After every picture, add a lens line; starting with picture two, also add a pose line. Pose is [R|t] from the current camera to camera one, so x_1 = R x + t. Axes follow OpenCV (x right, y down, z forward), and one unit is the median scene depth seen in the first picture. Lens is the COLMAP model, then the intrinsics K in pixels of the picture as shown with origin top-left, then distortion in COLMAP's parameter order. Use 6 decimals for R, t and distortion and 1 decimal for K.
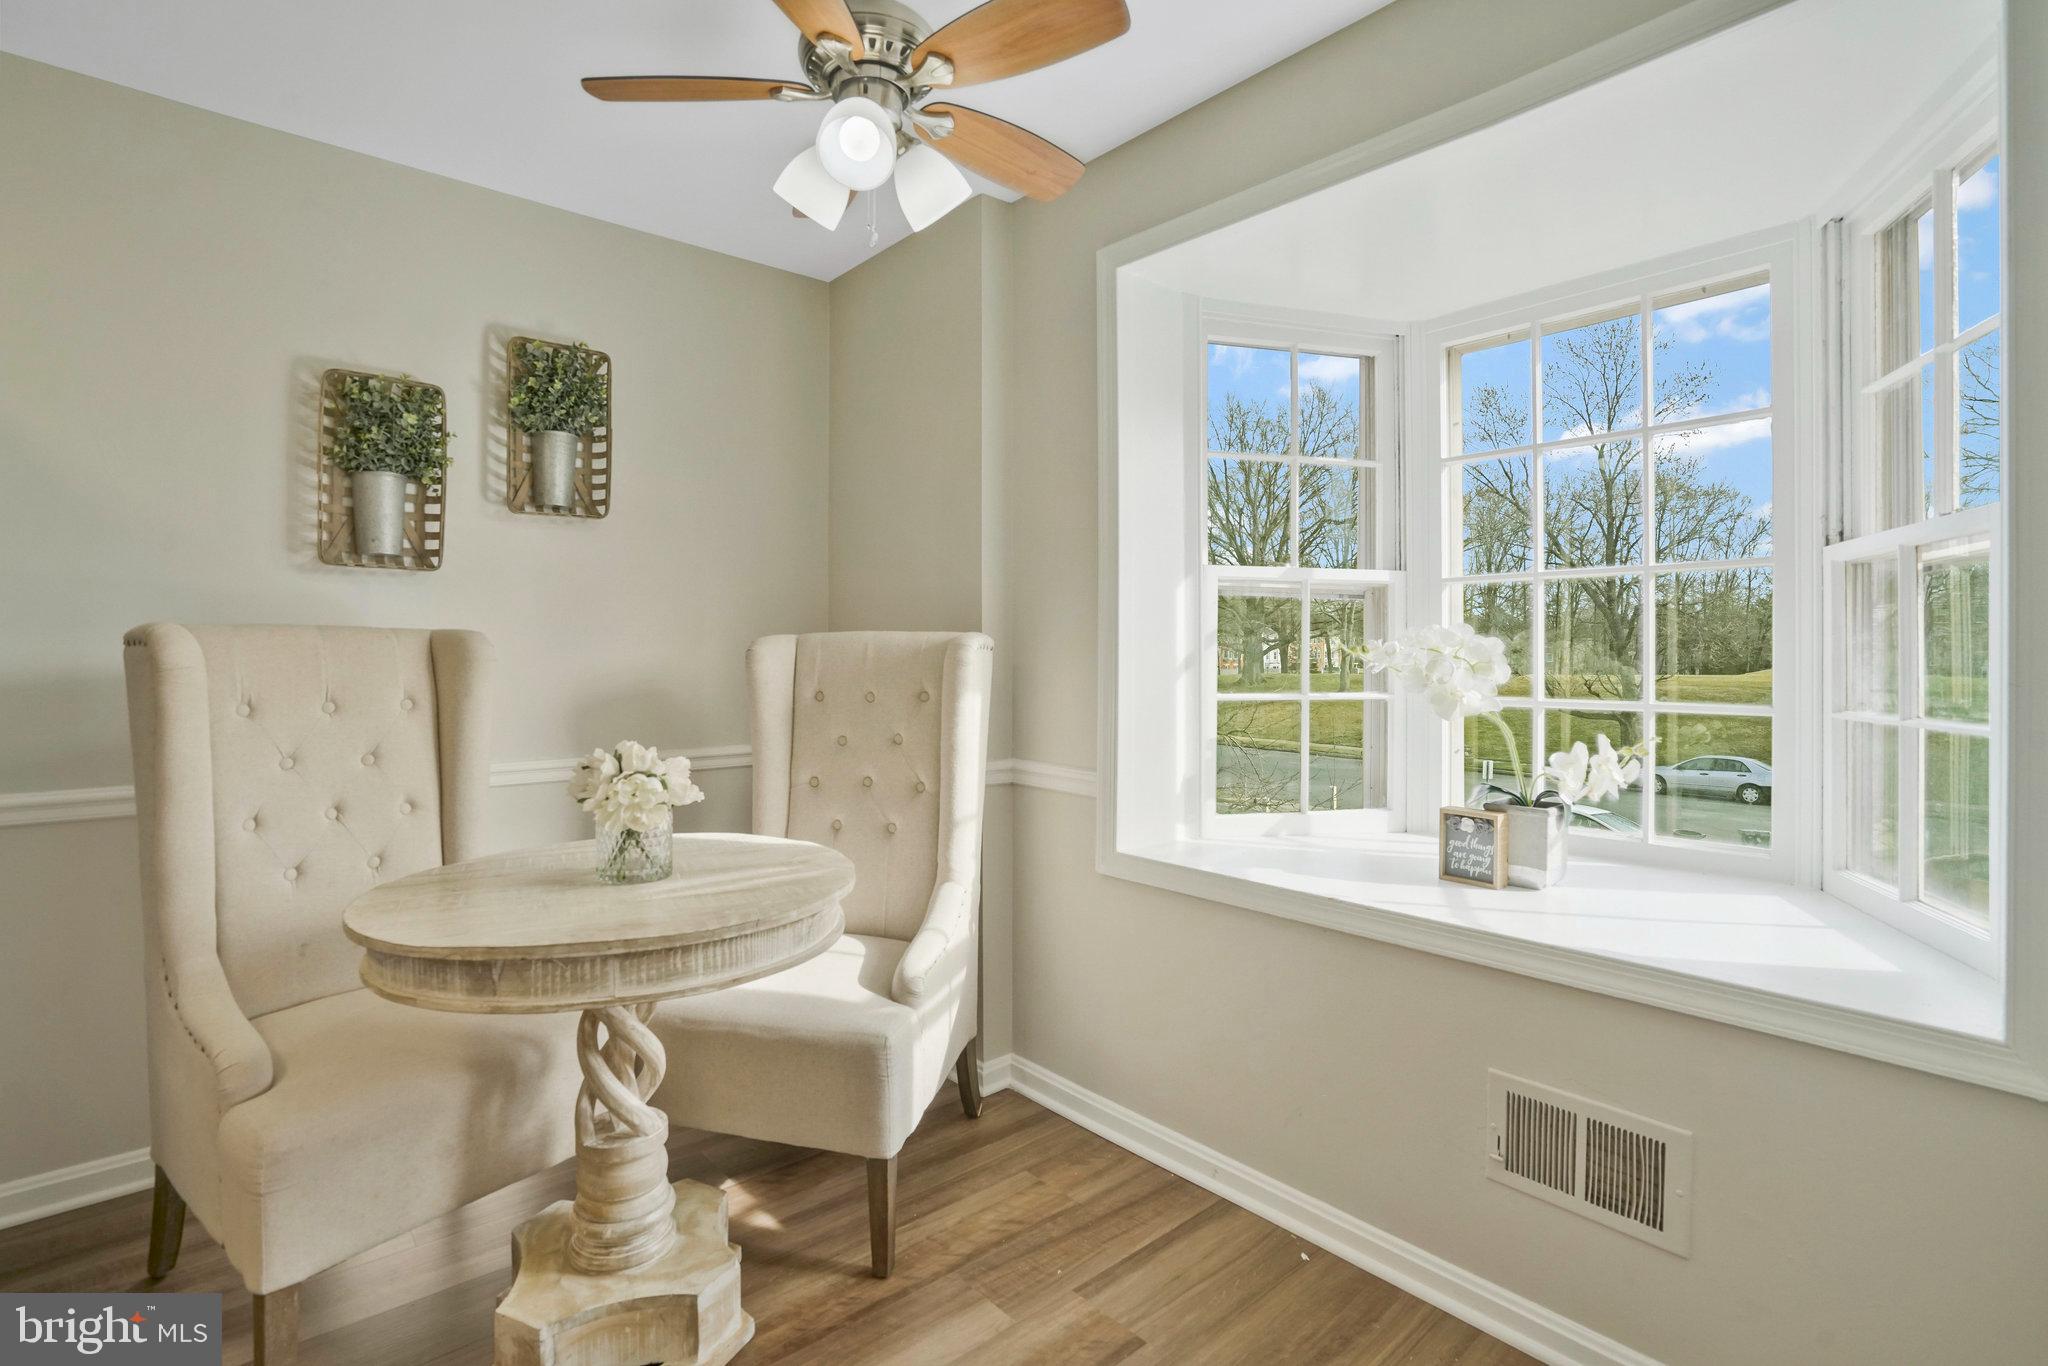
lens RADIAL K [[981.1, 0, 1028.9], [0, 981.1, 653.8], [0, 0, 1]] dist [-0.000213, -0.000008]
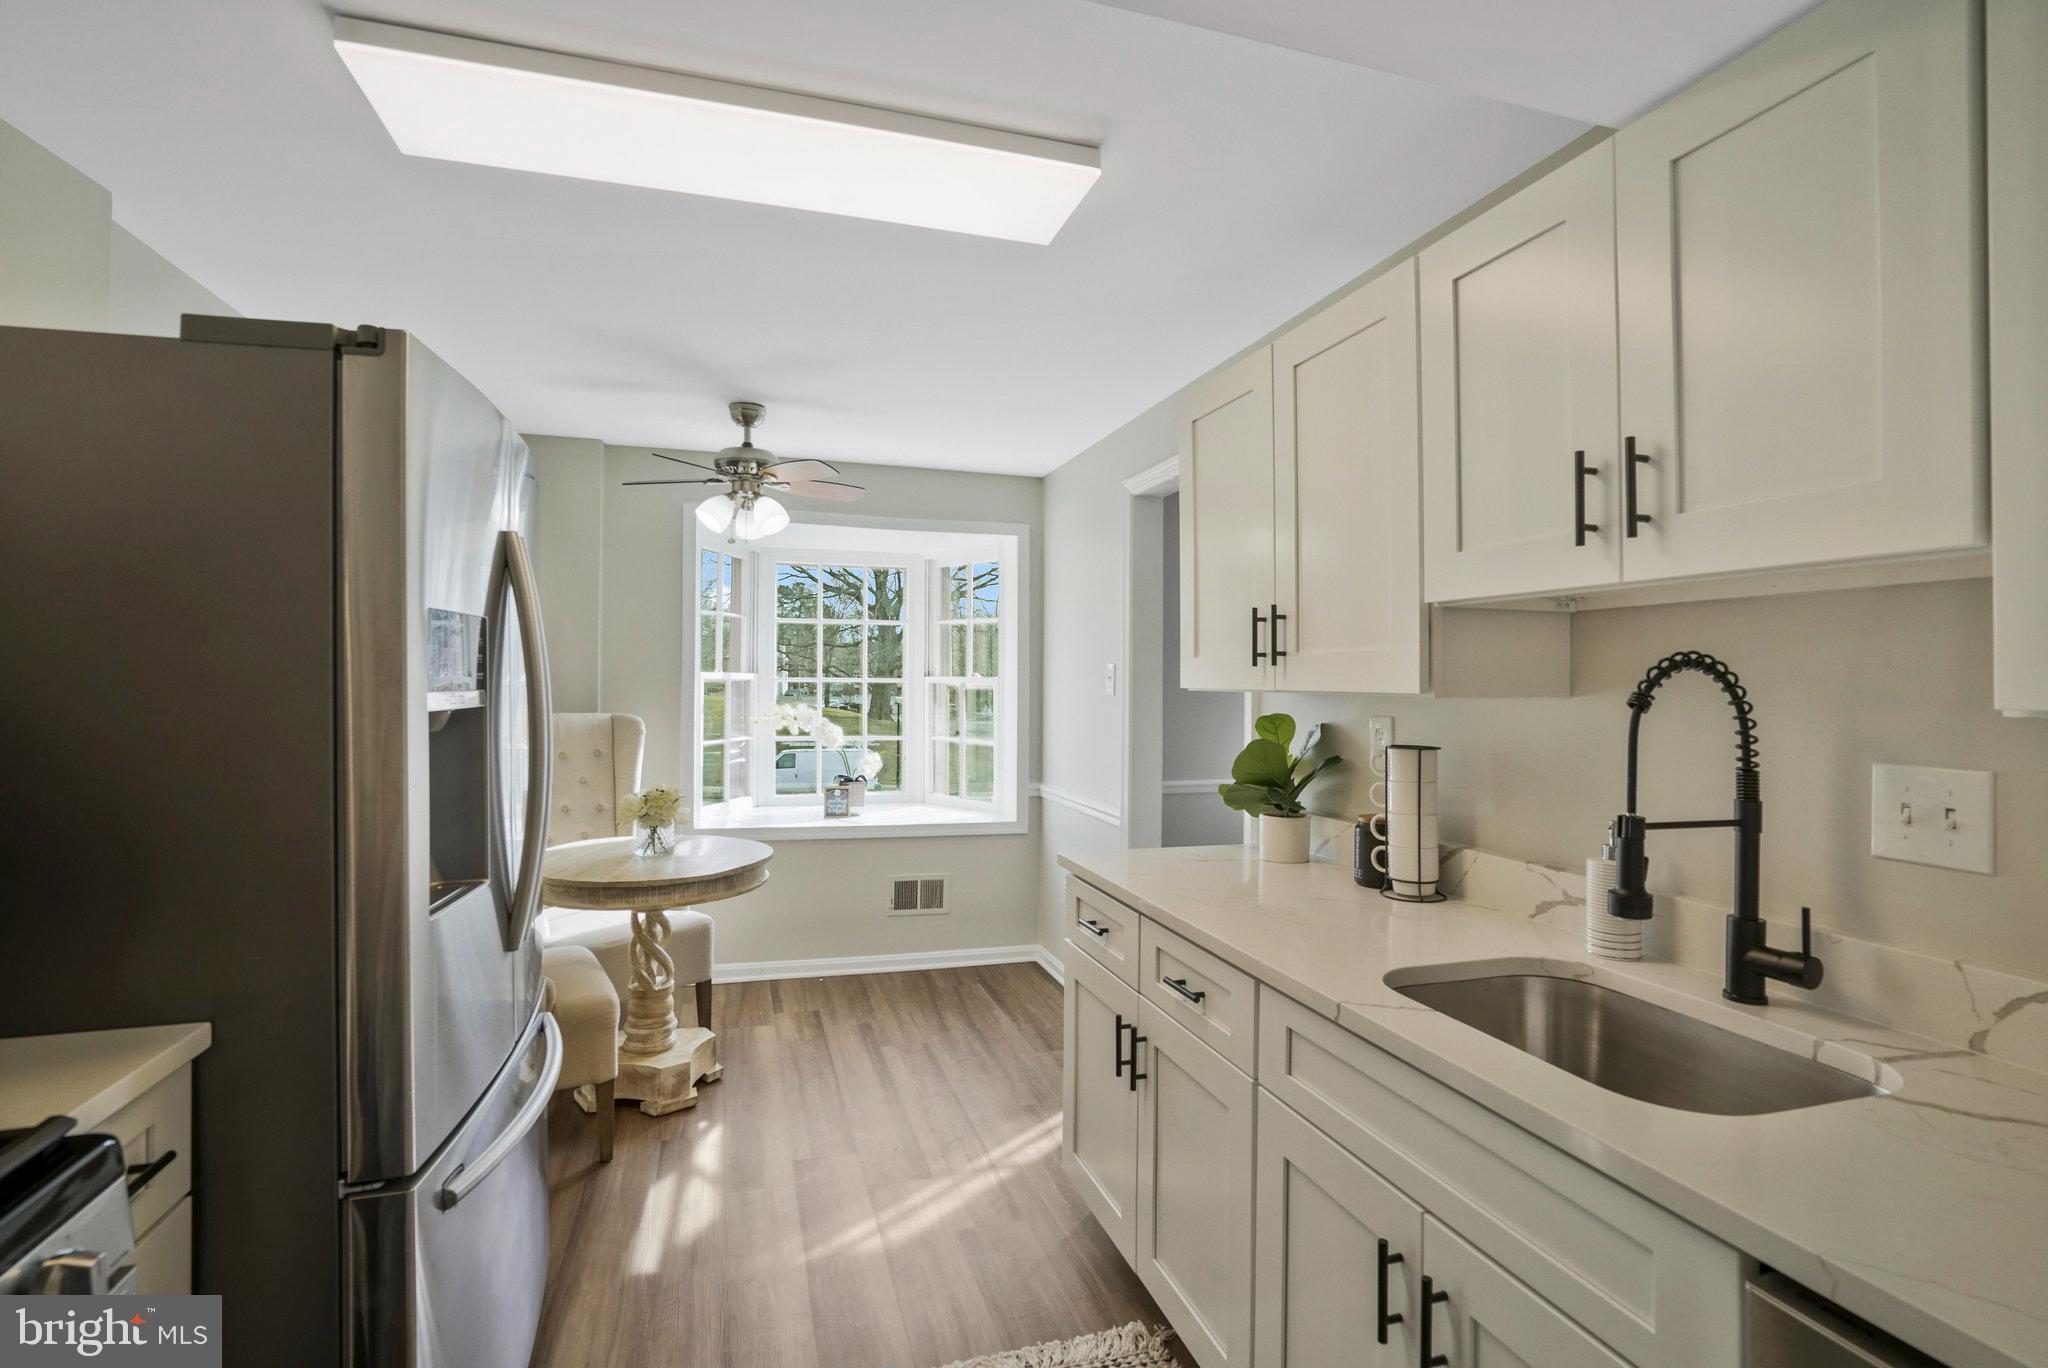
lens RADIAL K [[971.3, 0, 1017.5], [0, 971.3, 659.9], [0, 0, 1]] dist [-0.017578, 0.029118]
pose [[0.418037, 0.023816, 0.908118, -1.836595], [-0.006951, 0.999711, -0.023019, -0.113422], [-0.908404, 0.003311, 0.418081, -0.447056]]
